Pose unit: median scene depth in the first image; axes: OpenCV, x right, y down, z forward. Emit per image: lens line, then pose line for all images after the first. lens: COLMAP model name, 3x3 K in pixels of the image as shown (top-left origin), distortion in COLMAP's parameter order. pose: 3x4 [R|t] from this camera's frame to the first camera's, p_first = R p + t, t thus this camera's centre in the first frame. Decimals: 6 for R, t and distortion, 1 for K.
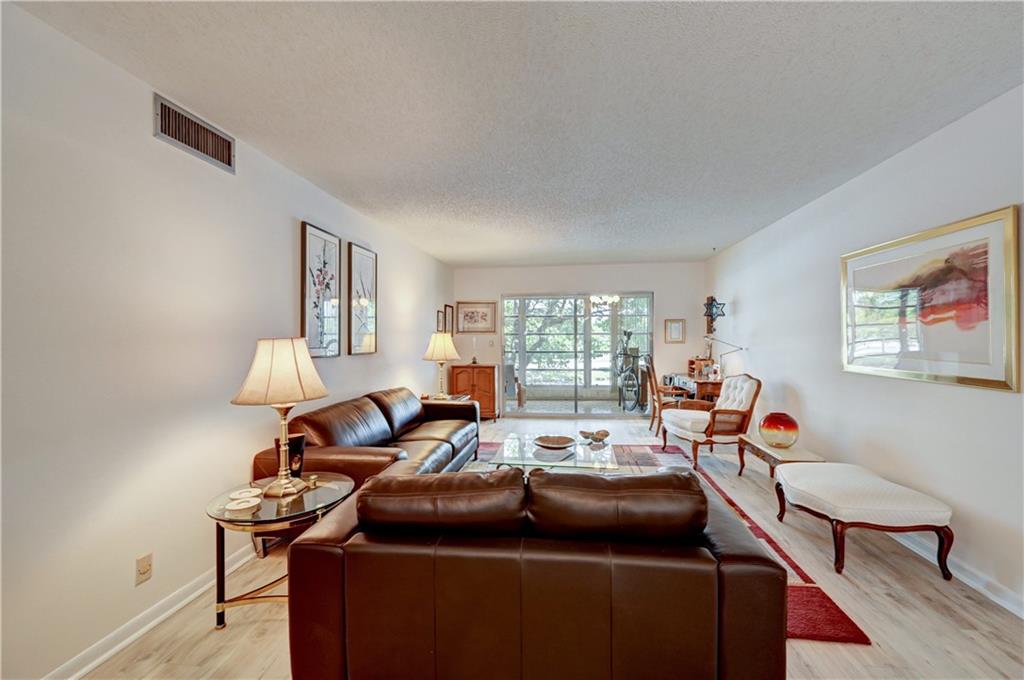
lens RADIAL K [[410.4, 0, 523.0], [0, 410.4, 337.9], [0, 0, 1]] dist [0.000909, -0.000002]
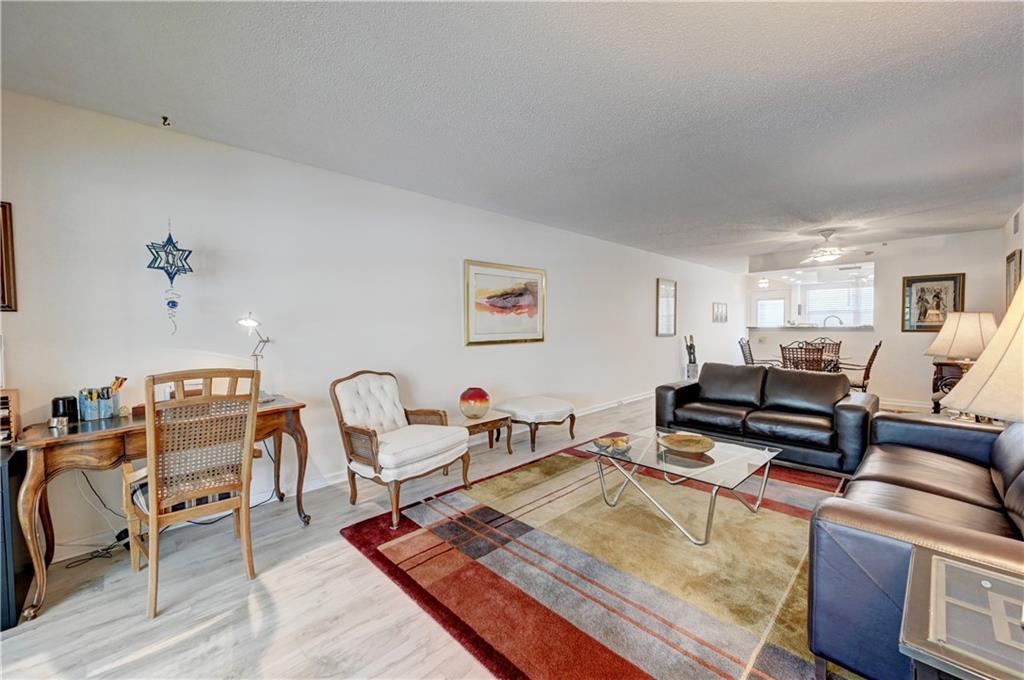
lens RADIAL K [[404.0, 0, 515.0], [0, 404.0, 333.1], [0, 0, 1]] dist [-0.000629, -0.000231]
pose [[-0.776413, -0.000409, 0.630225, -0.139737], [0.014205, 0.999734, 0.018150, 0.012901], [-0.630065, 0.023044, -0.776201, 1.529616]]
